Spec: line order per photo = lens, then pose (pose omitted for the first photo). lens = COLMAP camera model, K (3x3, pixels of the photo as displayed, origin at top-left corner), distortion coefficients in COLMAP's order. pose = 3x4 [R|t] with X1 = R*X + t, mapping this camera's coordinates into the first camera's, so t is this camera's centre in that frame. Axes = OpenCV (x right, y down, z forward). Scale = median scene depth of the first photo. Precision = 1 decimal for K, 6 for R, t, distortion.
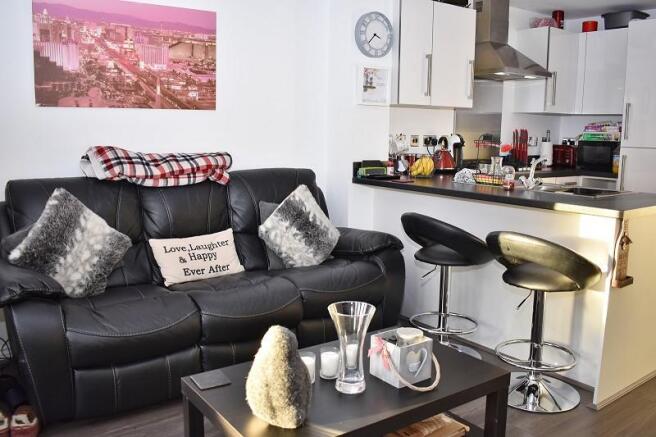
lens RADIAL K [[572.1, 0, 328.0], [0, 572.1, 218.5], [0, 0, 1]] dist [-0.076421, -0.000153]
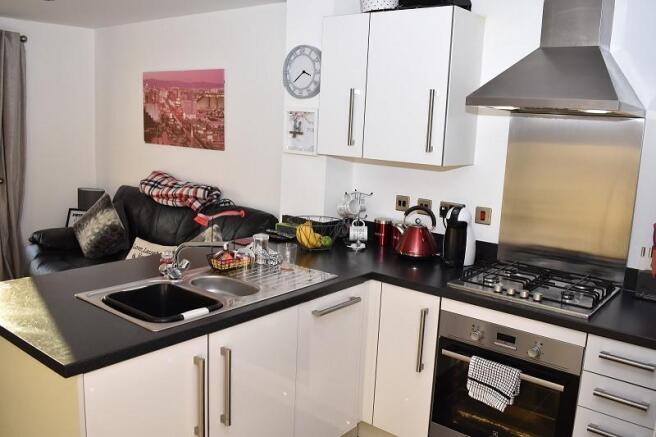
lens RADIAL K [[572.1, 0, 328.0], [0, 572.1, 218.5], [0, 0, 1]] dist [-0.076421, -0.000153]
pose [[0.257792, 0.165618, -0.951900, 1.078909], [-0.189283, 0.974766, 0.118335, -0.249178], [0.947478, 0.149673, 0.282635, 0.946284]]
